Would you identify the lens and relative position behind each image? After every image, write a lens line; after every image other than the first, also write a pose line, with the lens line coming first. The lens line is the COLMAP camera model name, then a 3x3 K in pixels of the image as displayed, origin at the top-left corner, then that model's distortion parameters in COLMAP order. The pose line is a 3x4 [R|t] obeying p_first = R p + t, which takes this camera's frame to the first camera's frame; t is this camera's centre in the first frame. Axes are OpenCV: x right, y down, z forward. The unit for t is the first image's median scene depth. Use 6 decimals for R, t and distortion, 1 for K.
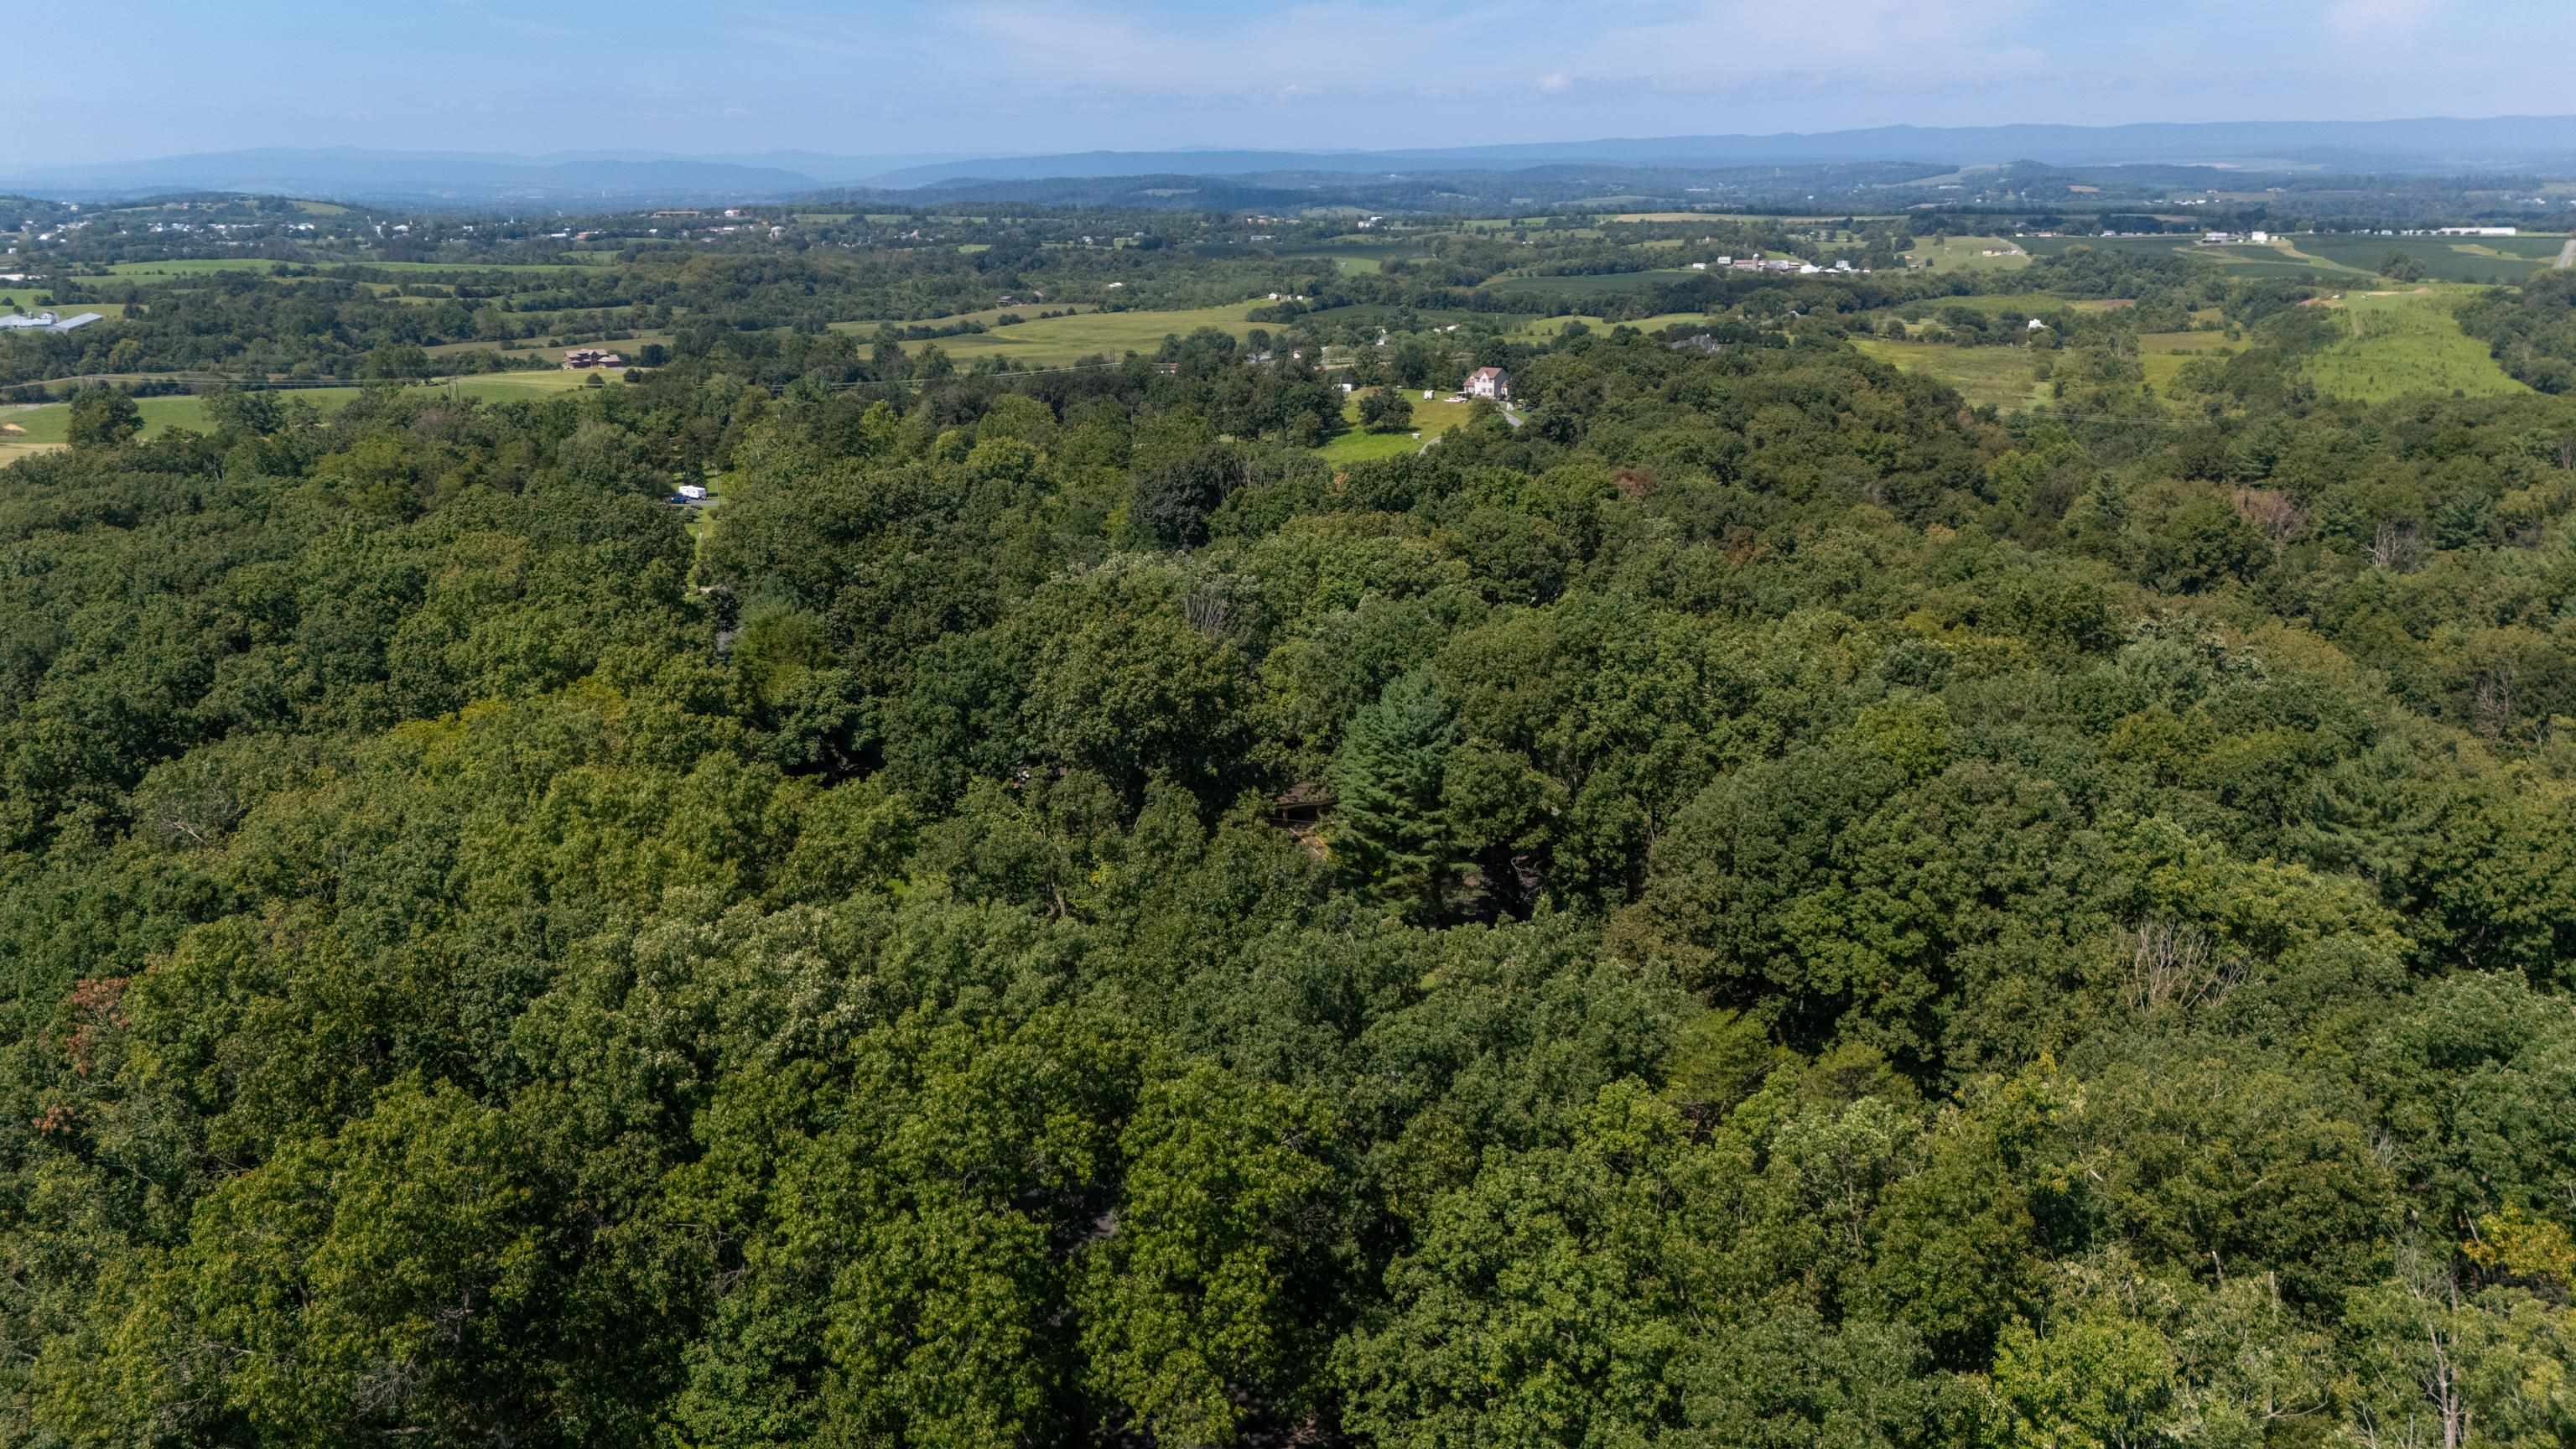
lens RADIAL K [[1895.7, 0, 1288.0], [0, 1895.7, 724.5], [0, 0, 1]] dist [0.047599, -0.048723]
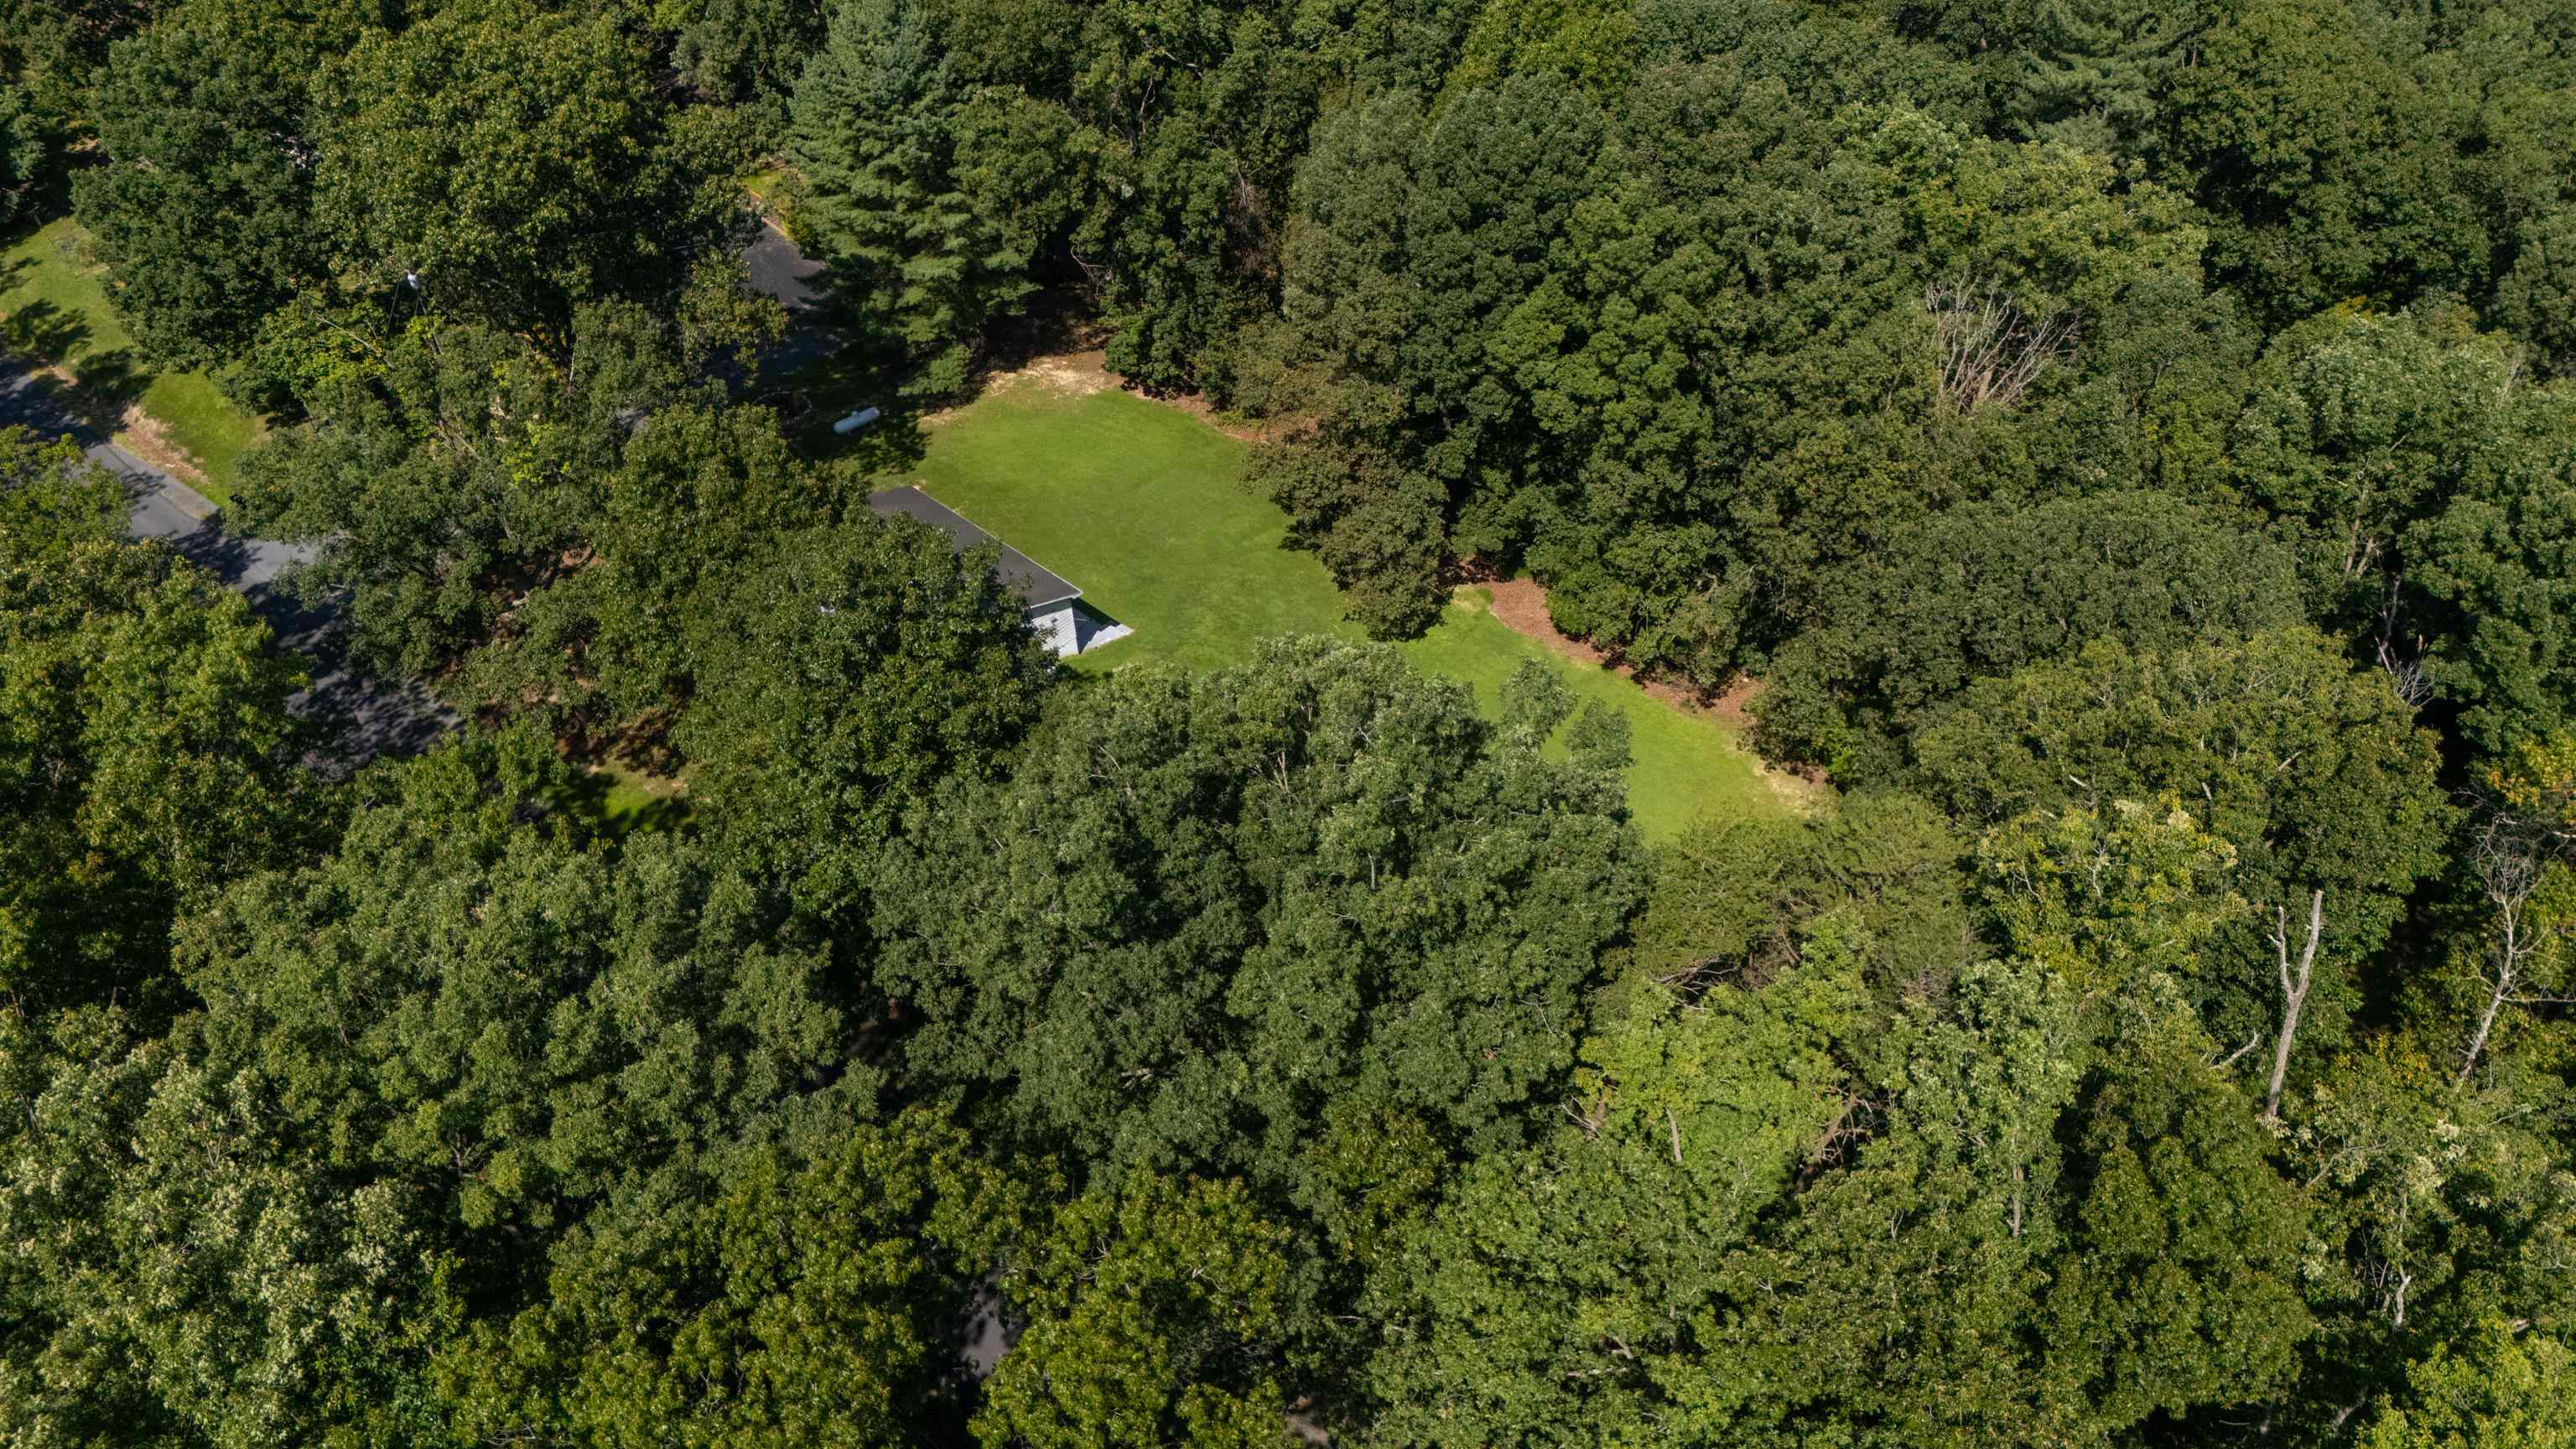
lens RADIAL K [[1895.7, 0, 1288.0], [0, 1895.7, 724.5], [0, 0, 1]] dist [0.047599, -0.048723]
pose [[0.933413, -0.270806, 0.235381, -0.032195], [0.135774, 0.873819, 0.466911, -0.111047], [-0.332122, -0.403862, 0.852403, 0.260337]]
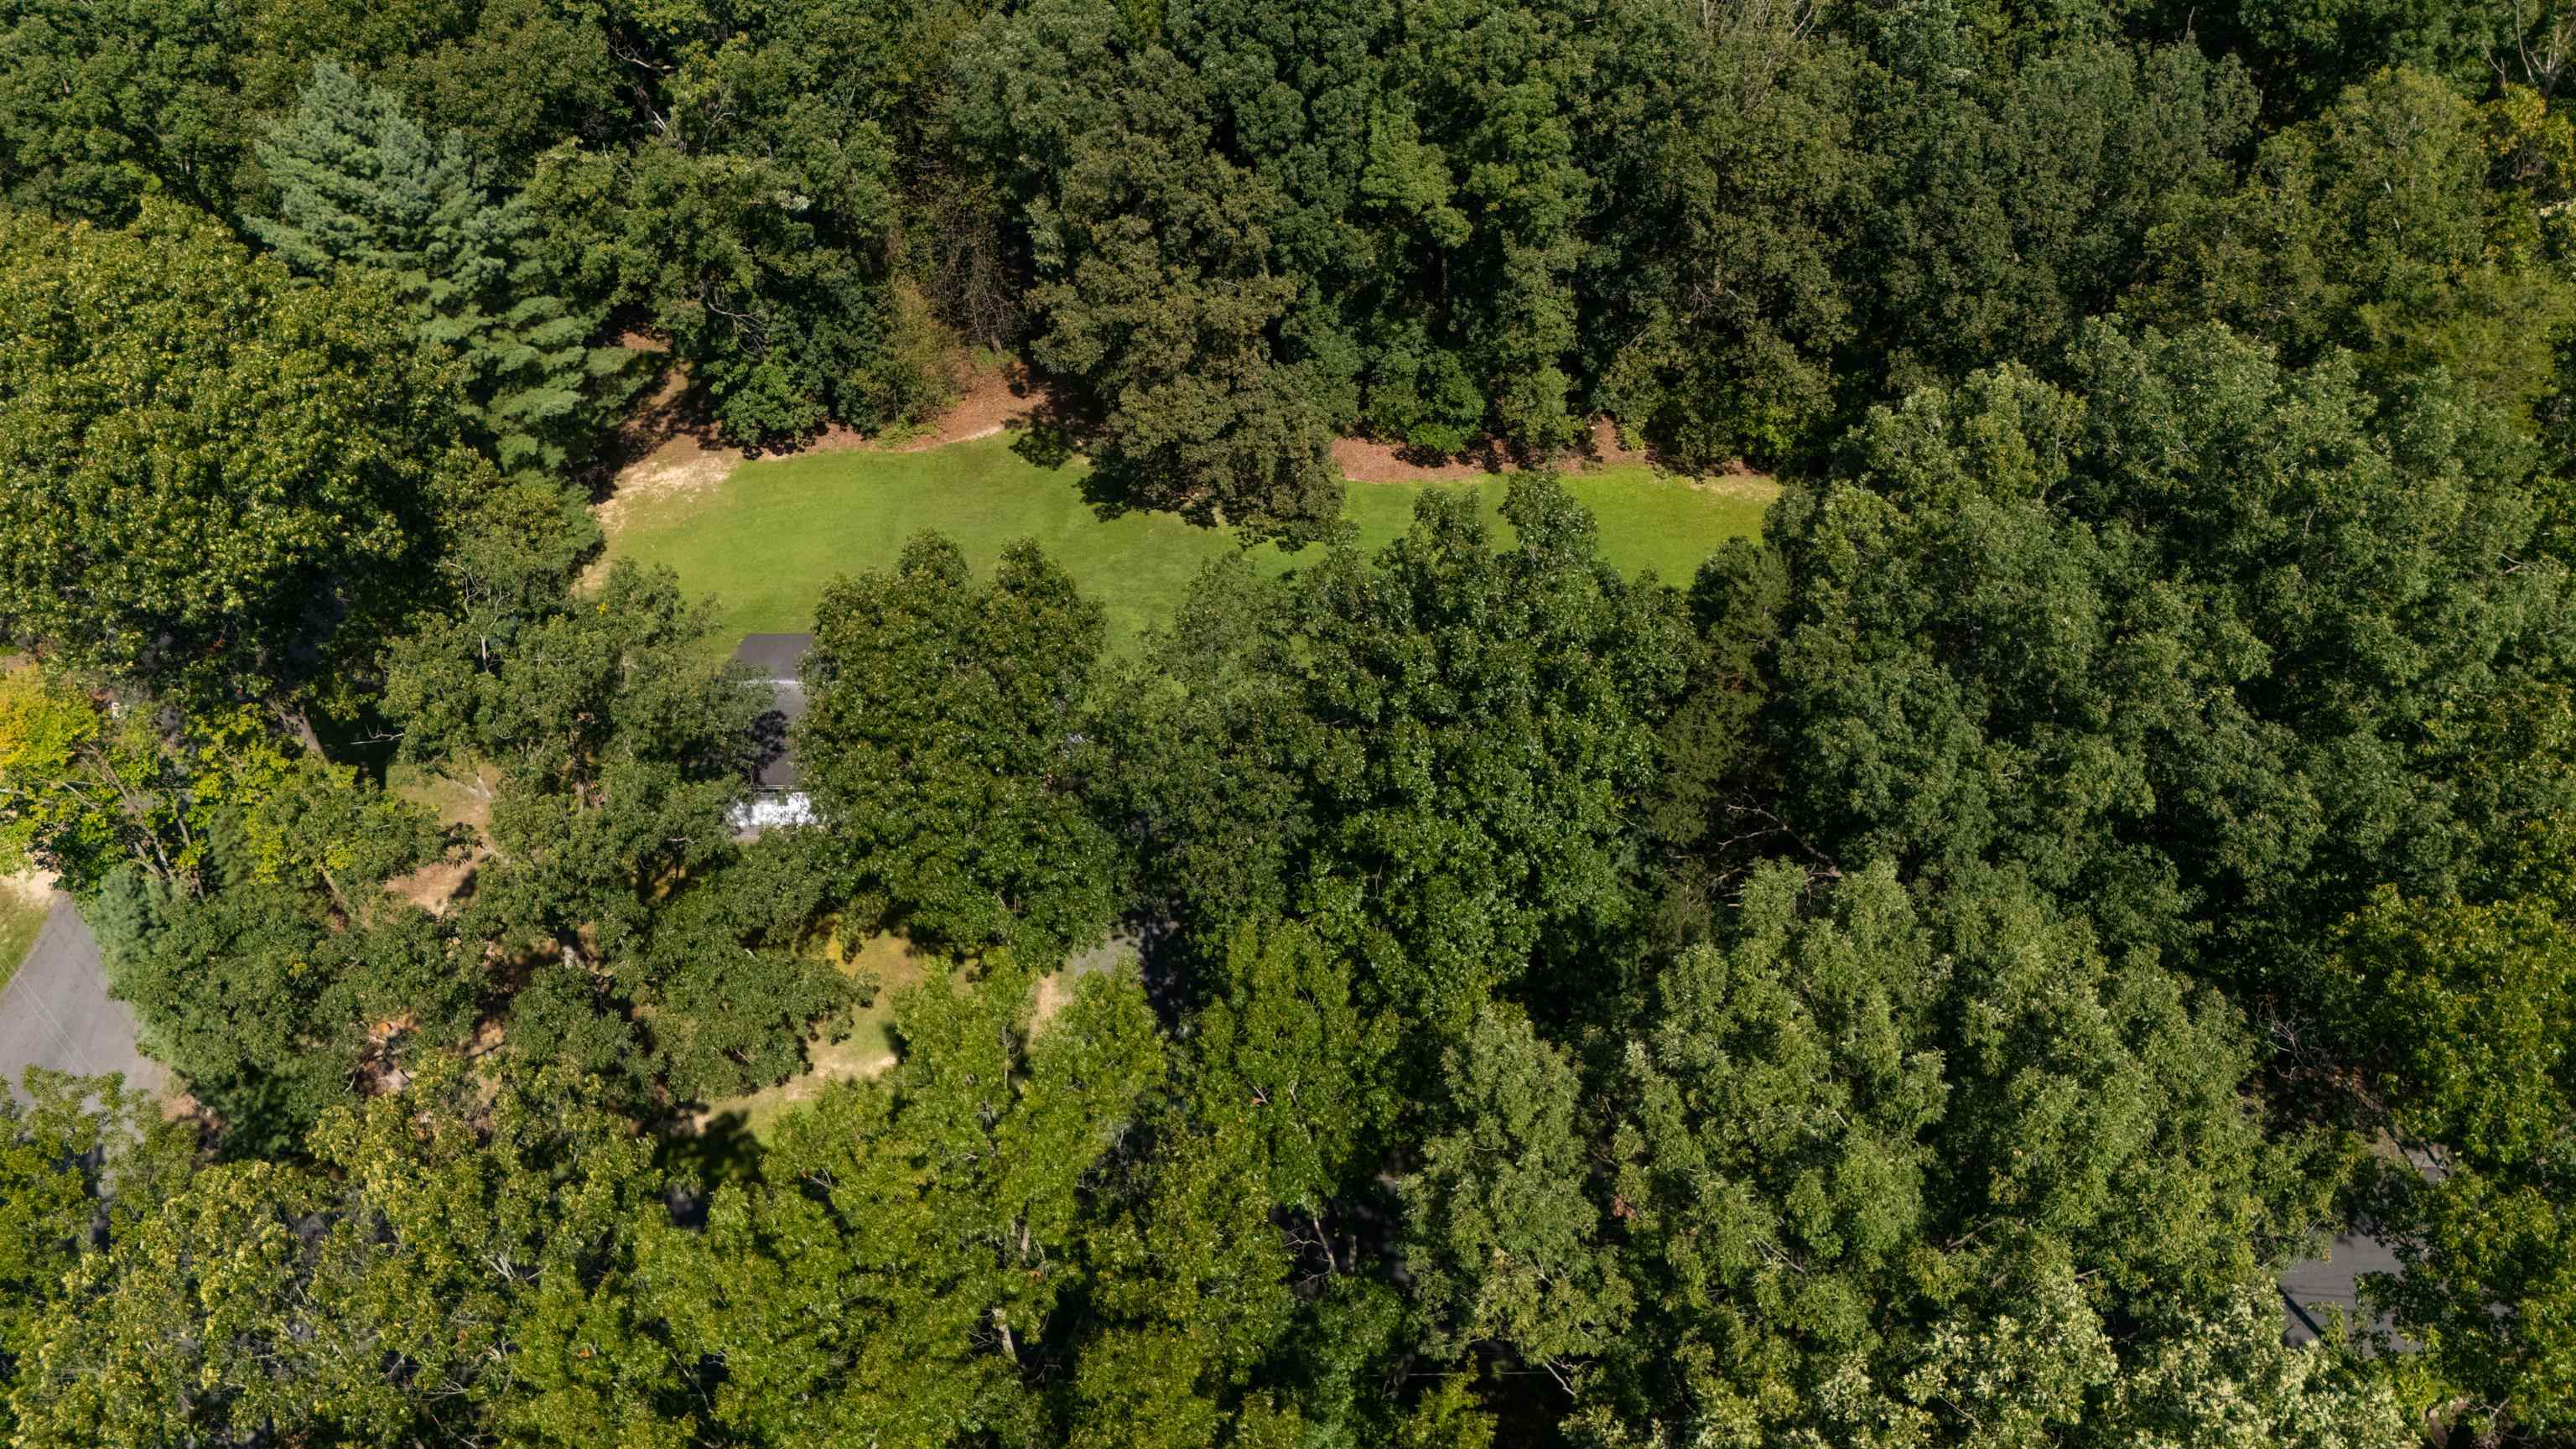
lens RADIAL K [[1895.7, 0, 1288.0], [0, 1895.7, 724.5], [0, 0, 1]] dist [0.047599, -0.048723]
pose [[0.461455, -0.653880, 0.599583, -0.270711], [0.277109, 0.748263, 0.602754, -0.158224], [-0.842775, -0.111993, 0.526486, 0.521735]]
